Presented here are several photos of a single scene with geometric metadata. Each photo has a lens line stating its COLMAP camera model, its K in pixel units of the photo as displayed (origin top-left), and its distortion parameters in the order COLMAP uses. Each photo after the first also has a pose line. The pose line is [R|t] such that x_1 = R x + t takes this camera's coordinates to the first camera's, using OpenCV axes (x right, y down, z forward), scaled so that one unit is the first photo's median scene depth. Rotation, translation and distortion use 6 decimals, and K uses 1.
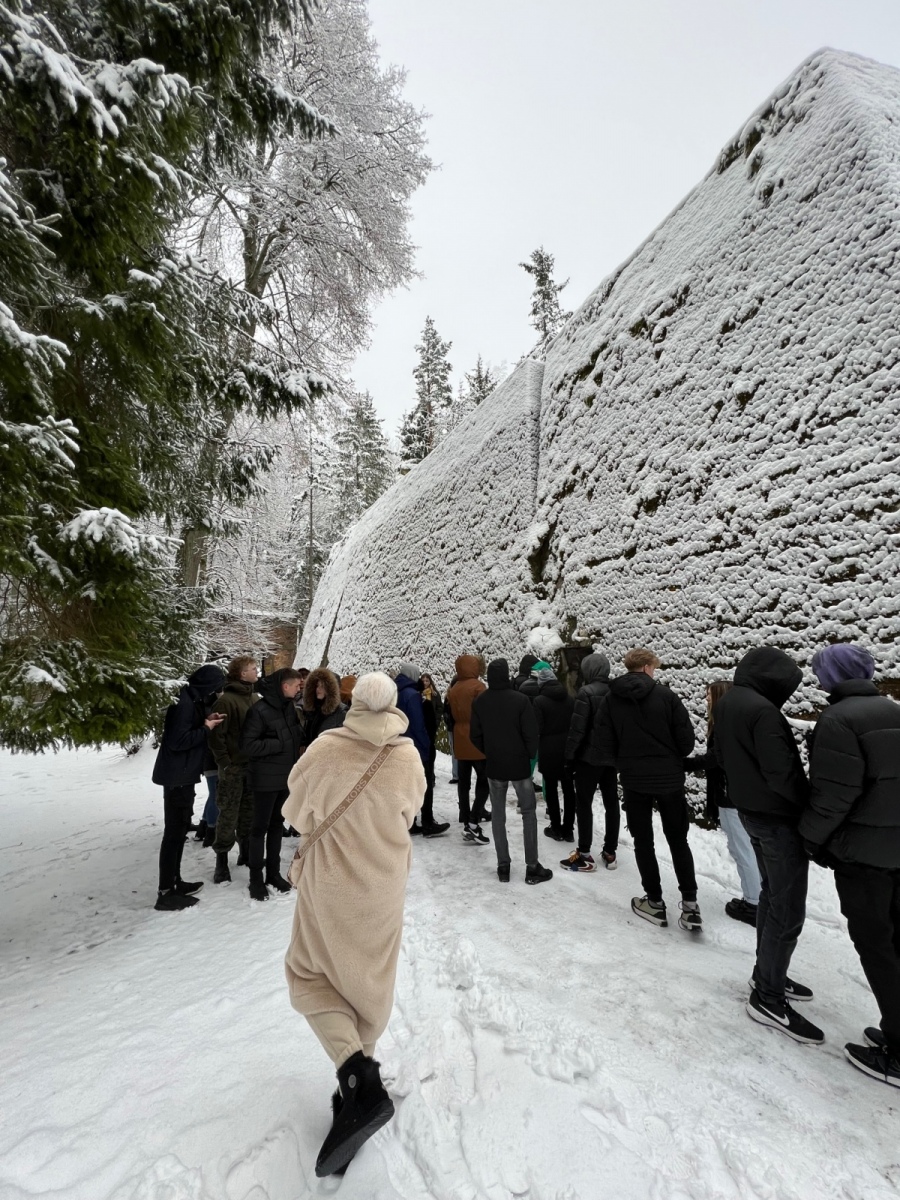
lens RADIAL K [[484.0, 0, 448.4], [0, 484.0, 599.1], [0, 0, 1]] dist [-0.001515, -0.000065]
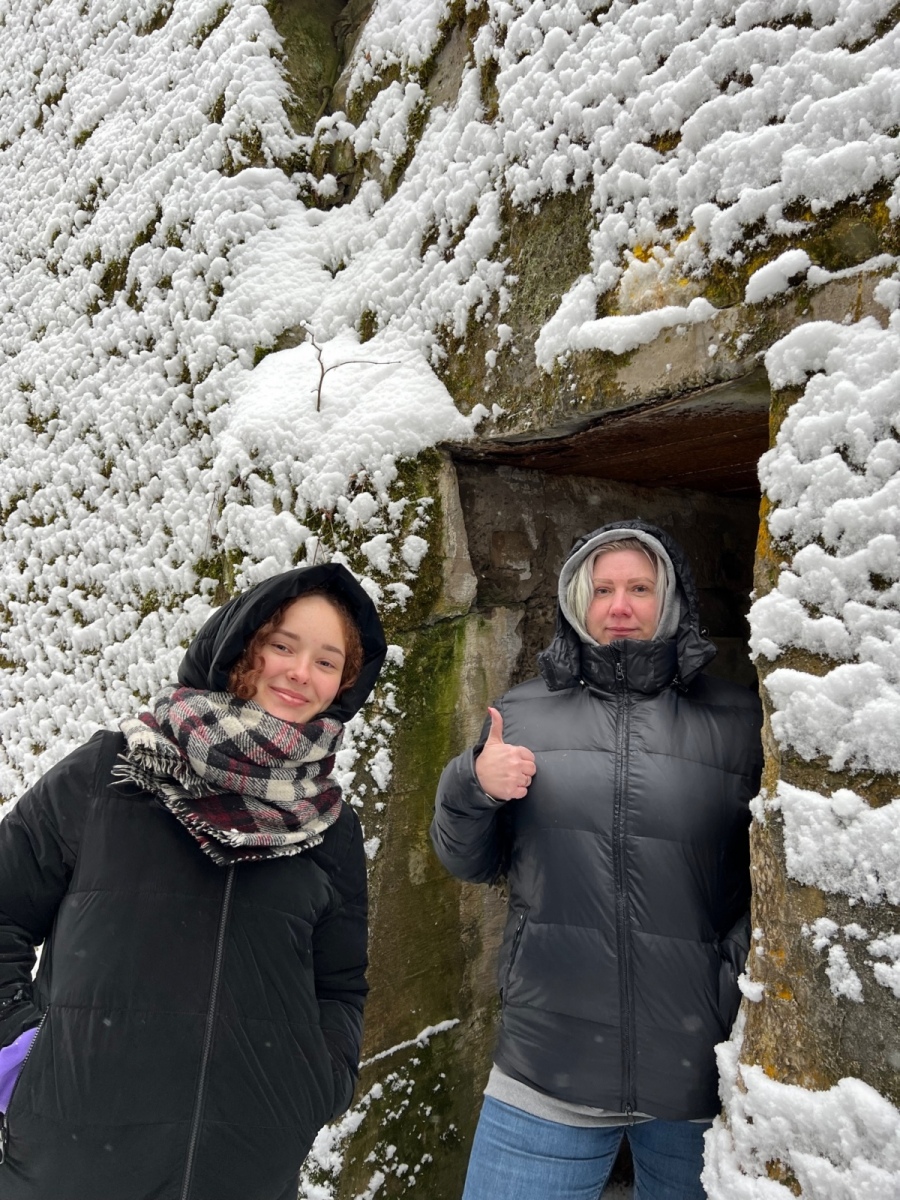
lens RADIAL K [[909.0, 0, 450.1], [0, 909.0, 600.1], [0, 0, 1]] dist [-0.003996, -0.001040]
pose [[0.941722, 0.052918, 0.332204, 0.133601], [-0.079342, 0.994628, 0.066478, 0.116961], [-0.326902, -0.088962, 0.940862, 0.670982]]
